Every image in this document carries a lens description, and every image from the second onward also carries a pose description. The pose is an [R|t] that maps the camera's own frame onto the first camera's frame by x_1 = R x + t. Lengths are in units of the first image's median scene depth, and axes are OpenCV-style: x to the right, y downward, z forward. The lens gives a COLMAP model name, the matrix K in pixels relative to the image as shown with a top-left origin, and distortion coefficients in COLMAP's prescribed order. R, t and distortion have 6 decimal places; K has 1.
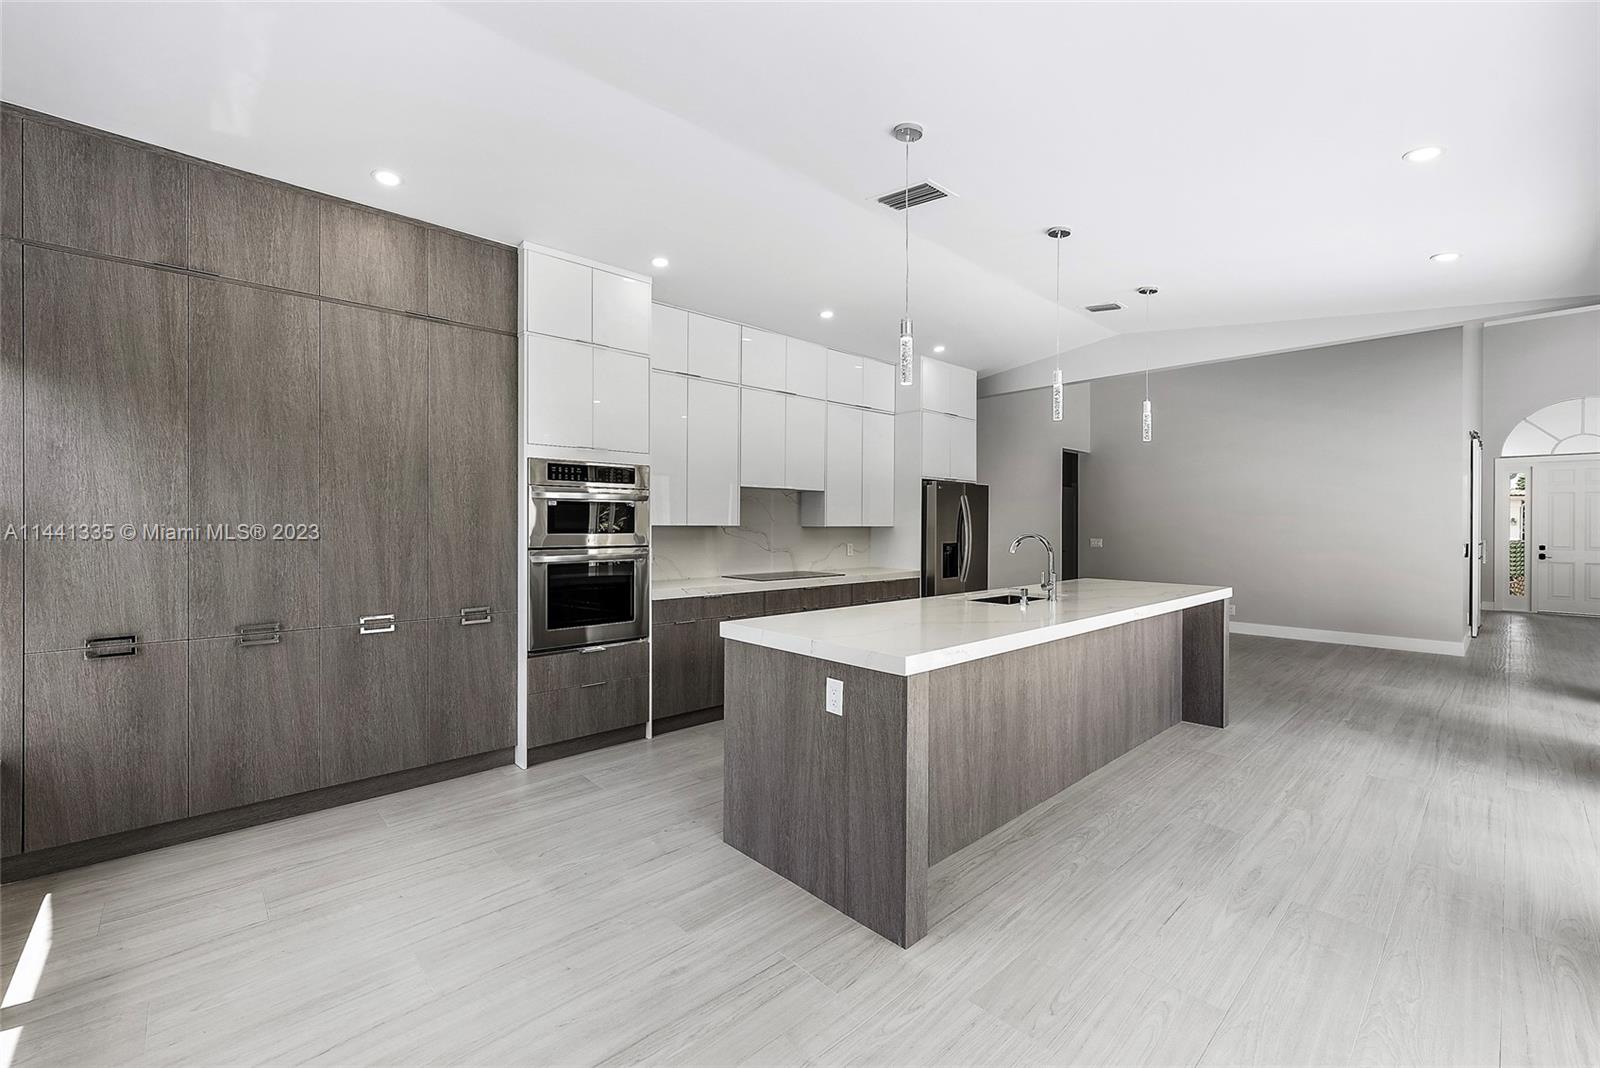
lens RADIAL K [[654.4, 0, 801.9], [0, 654.4, 523.9], [0, 0, 1]] dist [-0.000337, -0.000051]
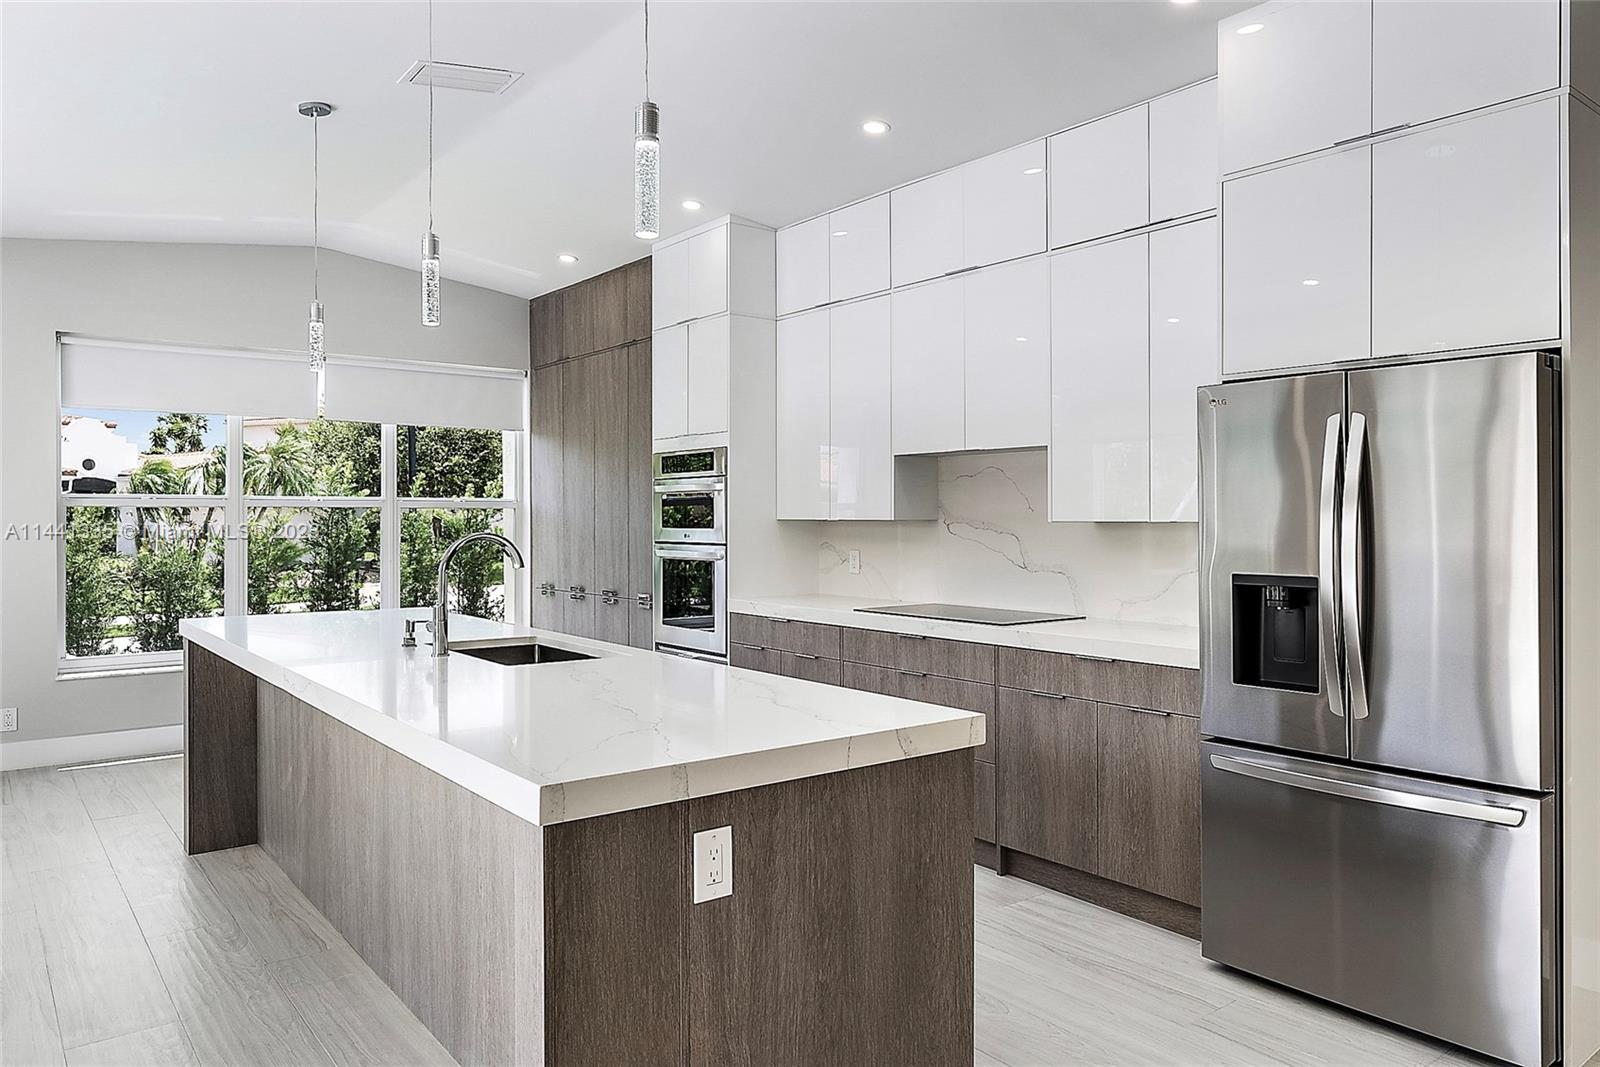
lens RADIAL K [[1086.3, 0, 805.1], [0, 1086.3, 520.4], [0, 0, 1]] dist [0.008250, 0.001599]
pose [[-0.081258, -0.000815, -0.996693, 1.283242], [0.000975, 0.999999, -0.000897, 0.005411], [0.996693, -0.001045, -0.081257, 1.398842]]
